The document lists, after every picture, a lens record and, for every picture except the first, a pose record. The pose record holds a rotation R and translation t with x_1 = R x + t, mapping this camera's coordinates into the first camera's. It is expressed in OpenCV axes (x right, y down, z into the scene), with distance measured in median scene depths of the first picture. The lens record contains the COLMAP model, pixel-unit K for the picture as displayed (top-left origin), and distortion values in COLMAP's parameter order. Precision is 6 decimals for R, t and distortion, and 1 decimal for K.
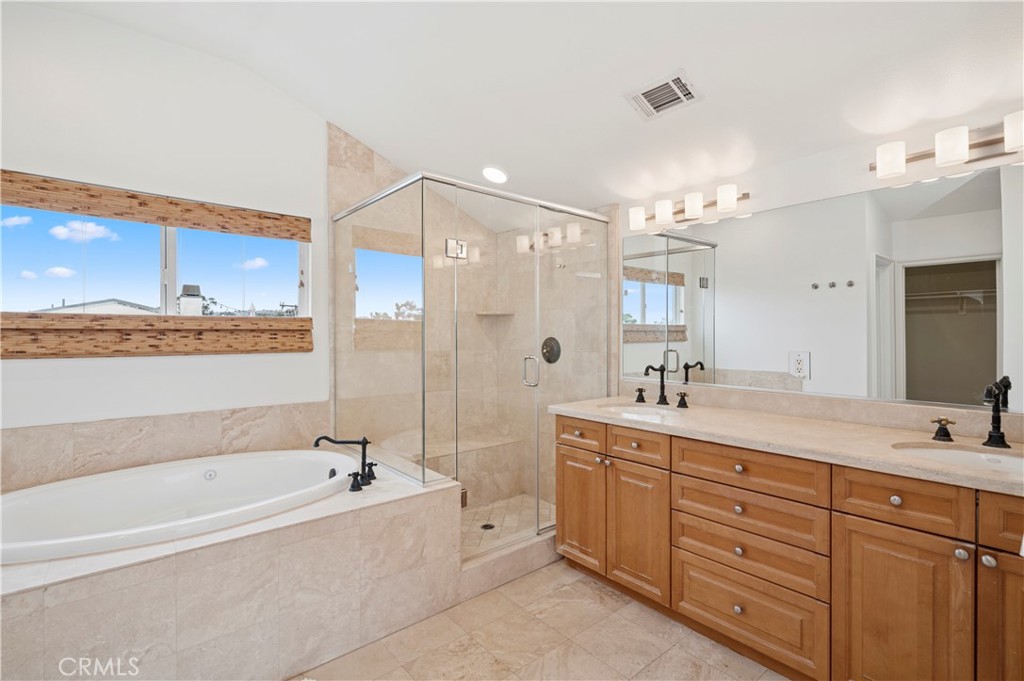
lens RADIAL K [[476.0, 0, 509.7], [0, 476.0, 339.0], [0, 0, 1]] dist [0.003841, -0.000914]
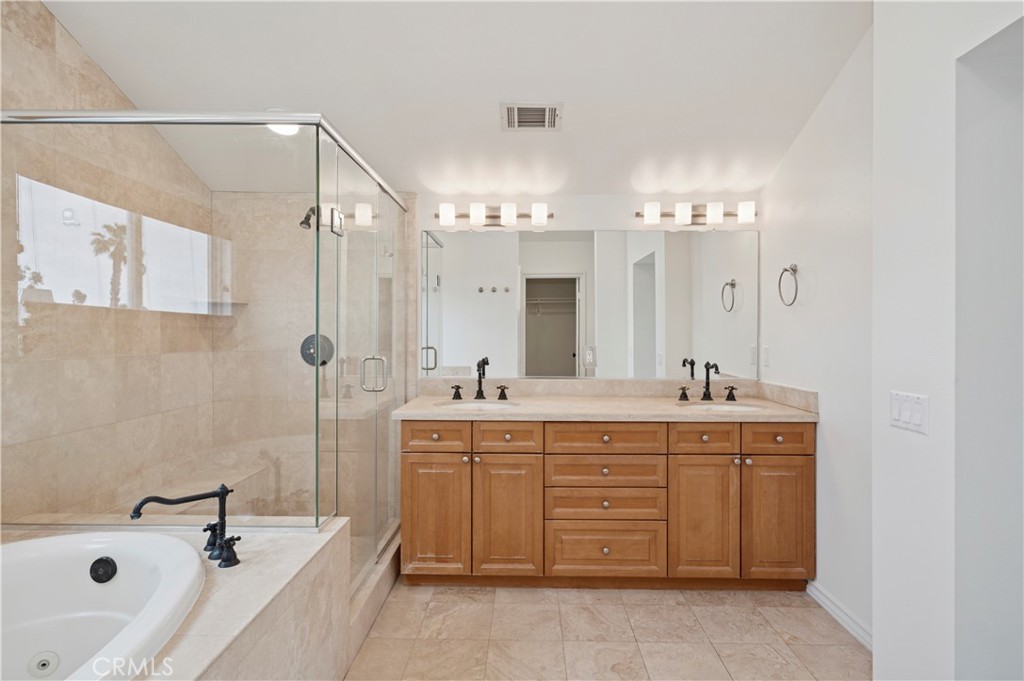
lens RADIAL K [[544.7, 0, 513.8], [0, 544.7, 334.0], [0, 0, 1]] dist [0.006338, 0.000603]
pose [[0.654547, 0.000707, 0.756021, -0.634429], [0.002198, 0.999994, -0.002837, -0.001358], [-0.756018, 0.003519, 0.654542, 0.197312]]
